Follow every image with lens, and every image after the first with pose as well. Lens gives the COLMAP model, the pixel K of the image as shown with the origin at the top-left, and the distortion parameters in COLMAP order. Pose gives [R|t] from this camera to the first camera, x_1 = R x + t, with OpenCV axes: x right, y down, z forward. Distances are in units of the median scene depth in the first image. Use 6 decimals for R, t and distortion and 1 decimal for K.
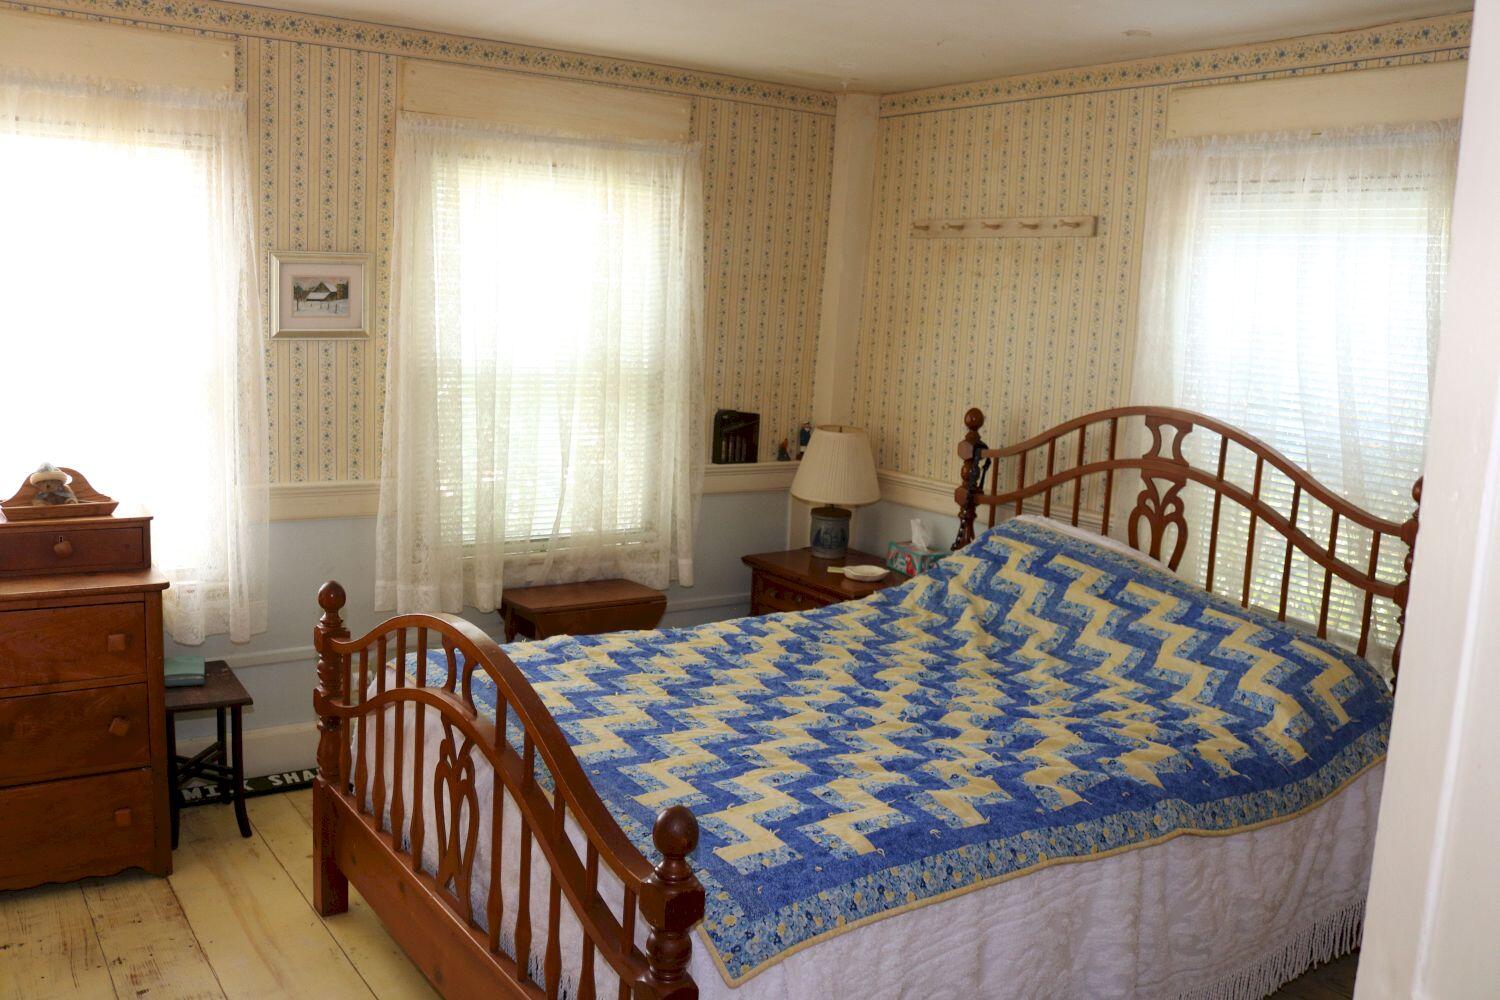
lens RADIAL K [[1298.2, 0, 746.9], [0, 1298.2, 494.2], [0, 0, 1]] dist [-0.081952, 0.001629]
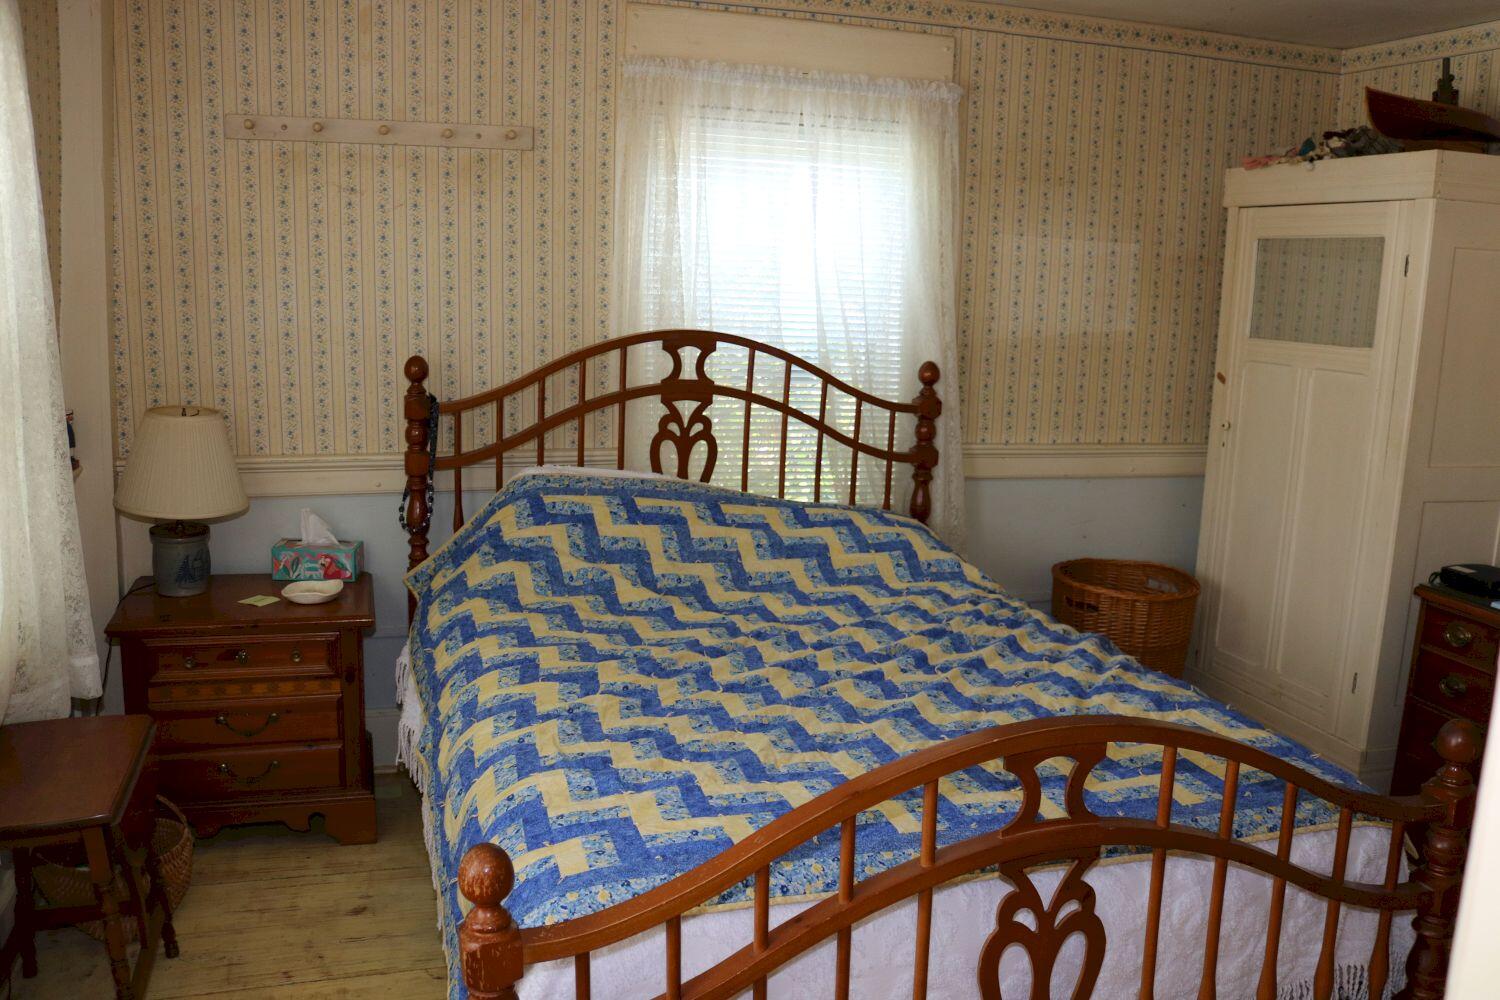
lens RADIAL K [[1244.8, 0, 755.5], [0, 1244.8, 507.4], [0, 0, 1]] dist [-0.144895, 0.108580]
pose [[0.286751, -0.214174, 0.933758, -0.587358], [0.129343, 0.974420, 0.183780, -0.102109], [-0.949233, 0.068076, 0.307118, 0.656300]]
